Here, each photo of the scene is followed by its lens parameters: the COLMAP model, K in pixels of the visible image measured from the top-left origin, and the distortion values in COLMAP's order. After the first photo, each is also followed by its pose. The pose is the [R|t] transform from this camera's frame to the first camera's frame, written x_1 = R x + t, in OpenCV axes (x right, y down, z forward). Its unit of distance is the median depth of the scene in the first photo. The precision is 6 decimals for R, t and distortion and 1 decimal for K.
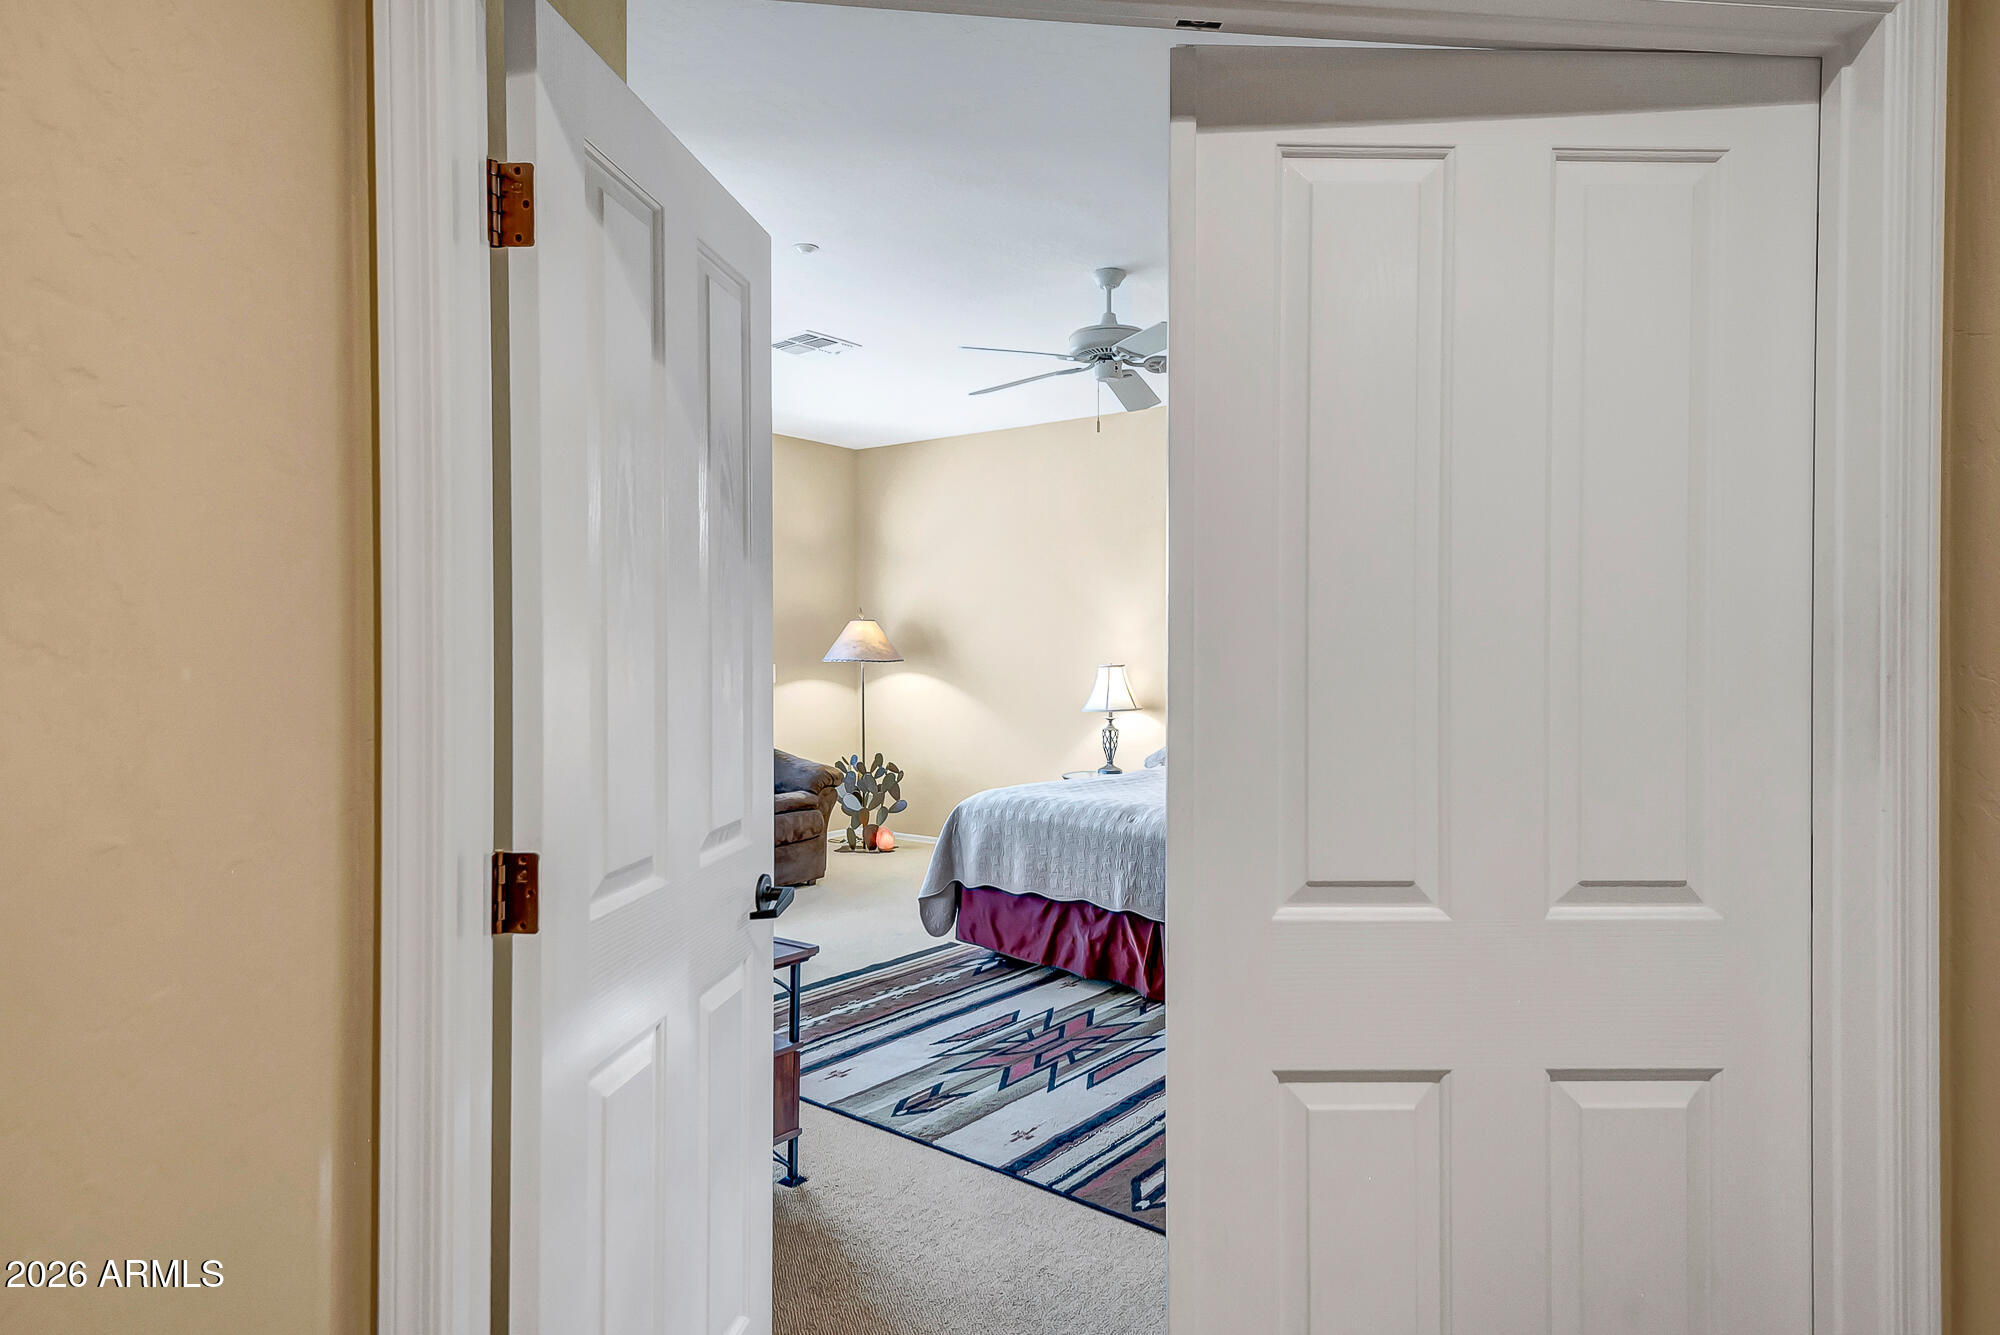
lens RADIAL K [[1182.8, 0, 1021.0], [0, 1182.8, 652.5], [0, 0, 1]] dist [0.002680, -0.000056]
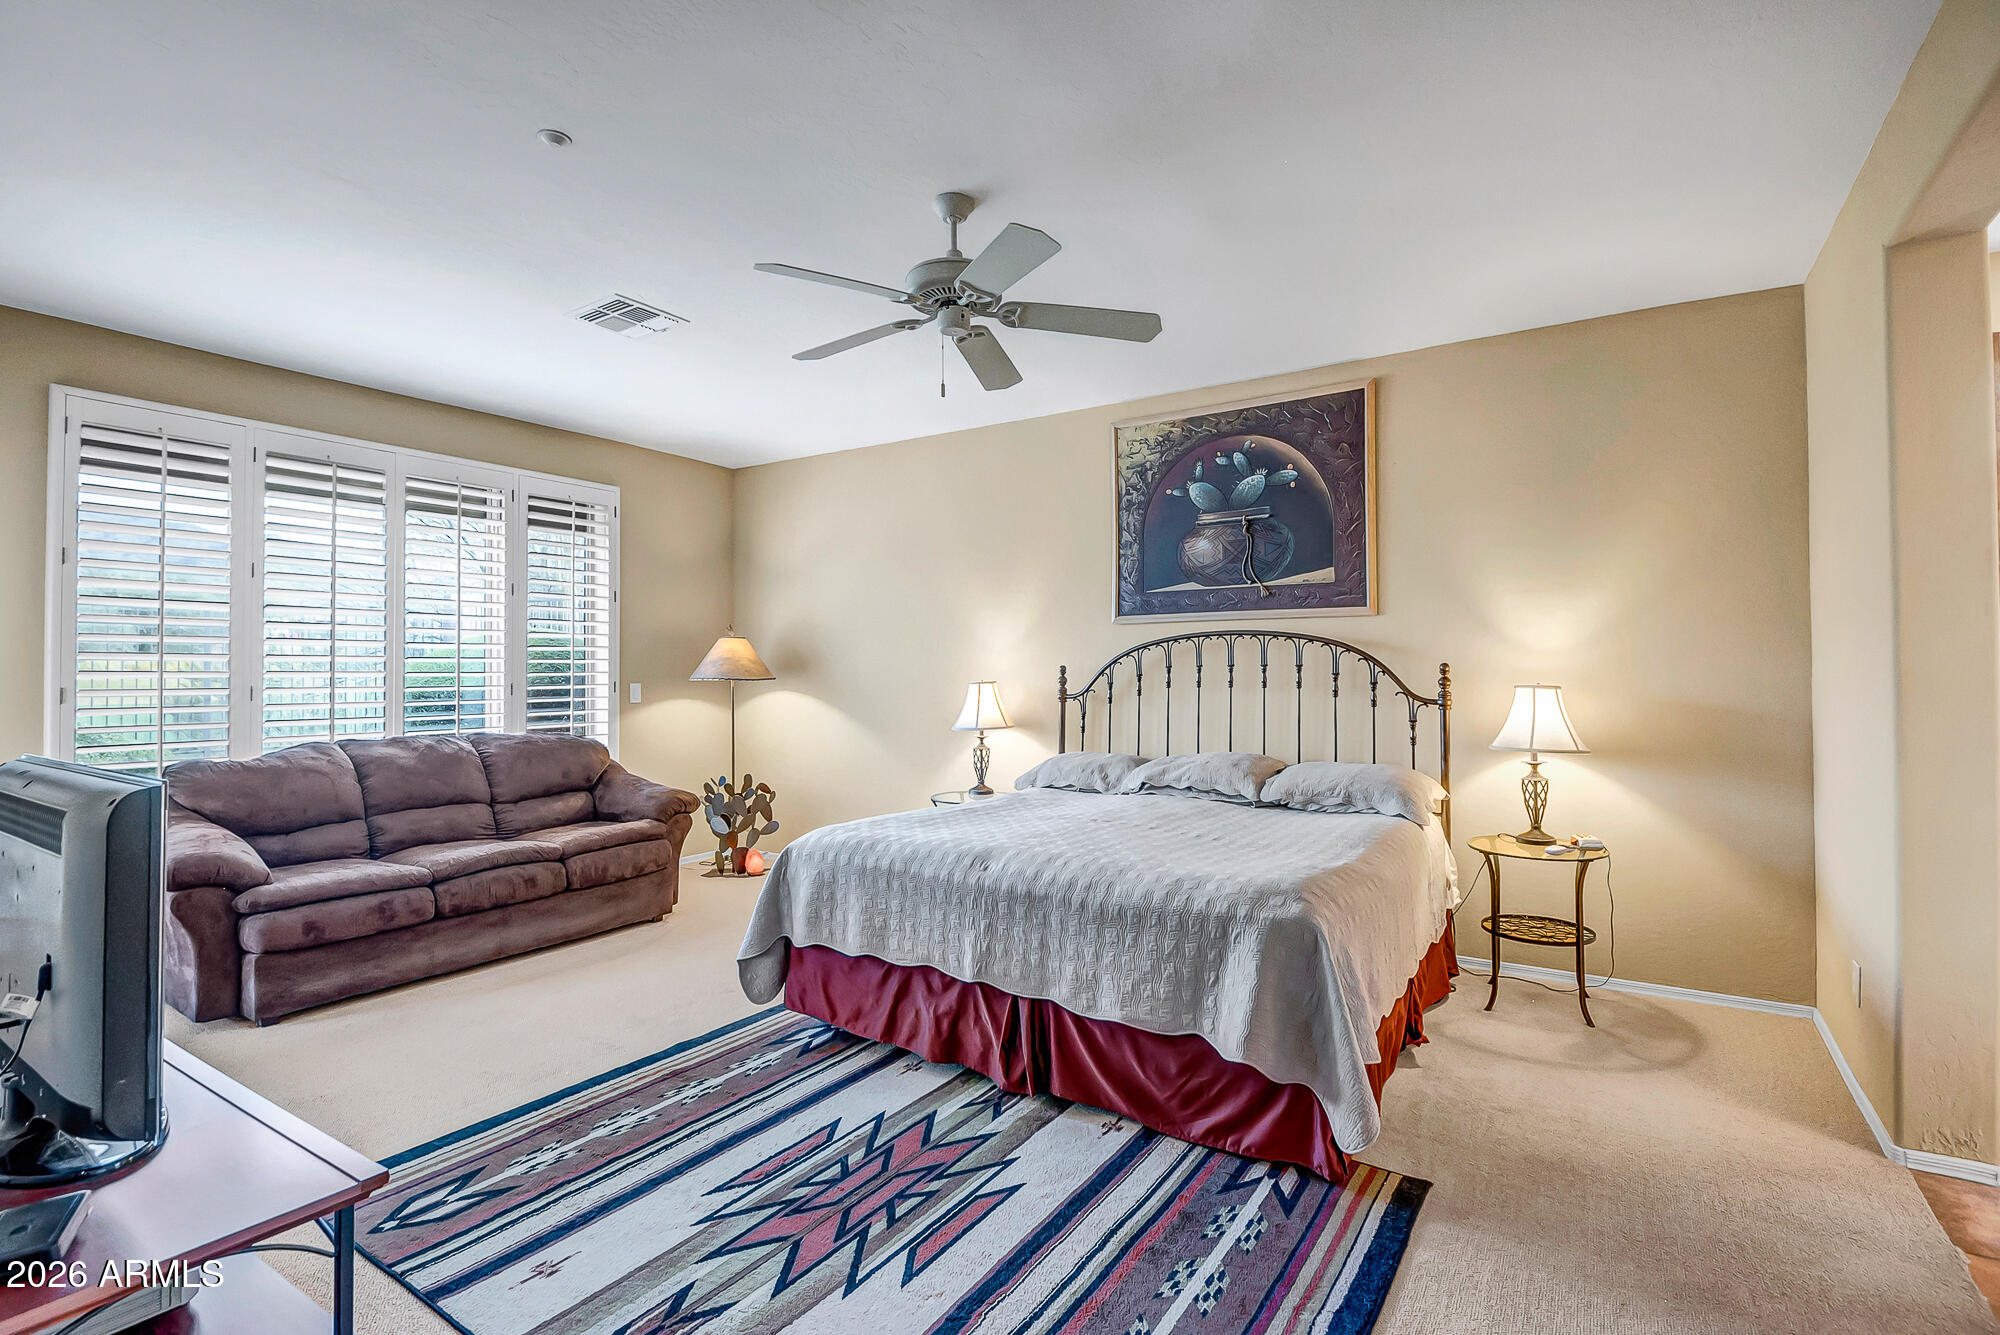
lens RADIAL K [[939.5, 0, 1042.5], [0, 939.5, 635.9], [0, 0, 1]] dist [-0.003284, -0.012313]
pose [[0.994069, 0.000879, 0.108747, 0.059184], [0.003591, 0.999157, -0.040901, 0.006666], [-0.108692, 0.041049, 0.993228, 0.324521]]
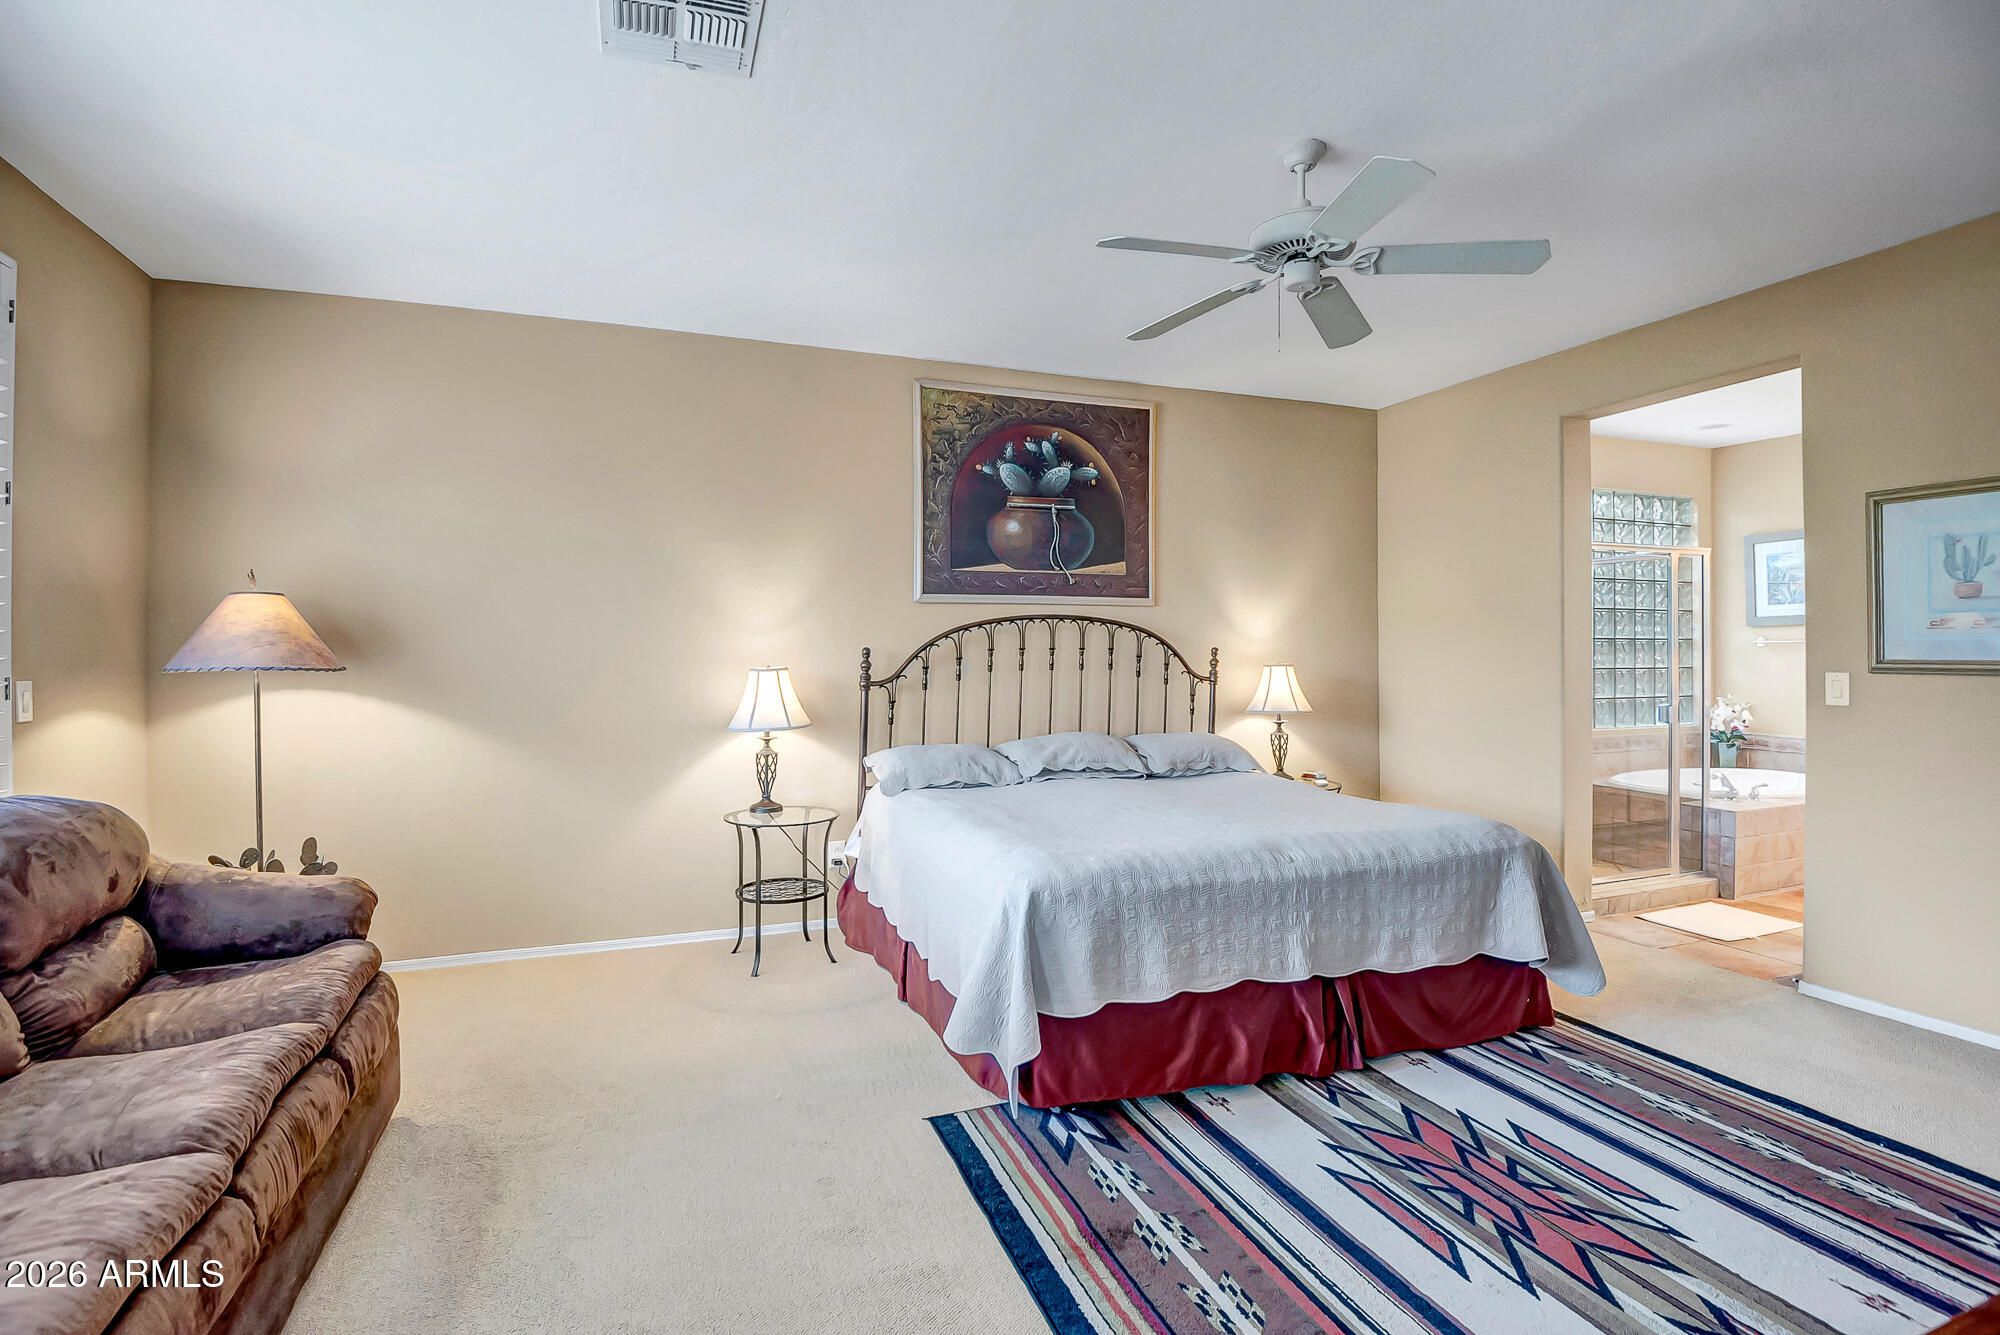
lens RADIAL K [[939.5, 0, 1003.4], [0, 939.5, 628.6], [0, 0, 1]] dist [-0.003284, -0.012313]
pose [[0.509377, 0.019292, 0.860327, -0.525976], [0.005717, 0.999651, -0.025801, 0.002255], [-0.860524, 0.018061, 0.509089, 0.806344]]
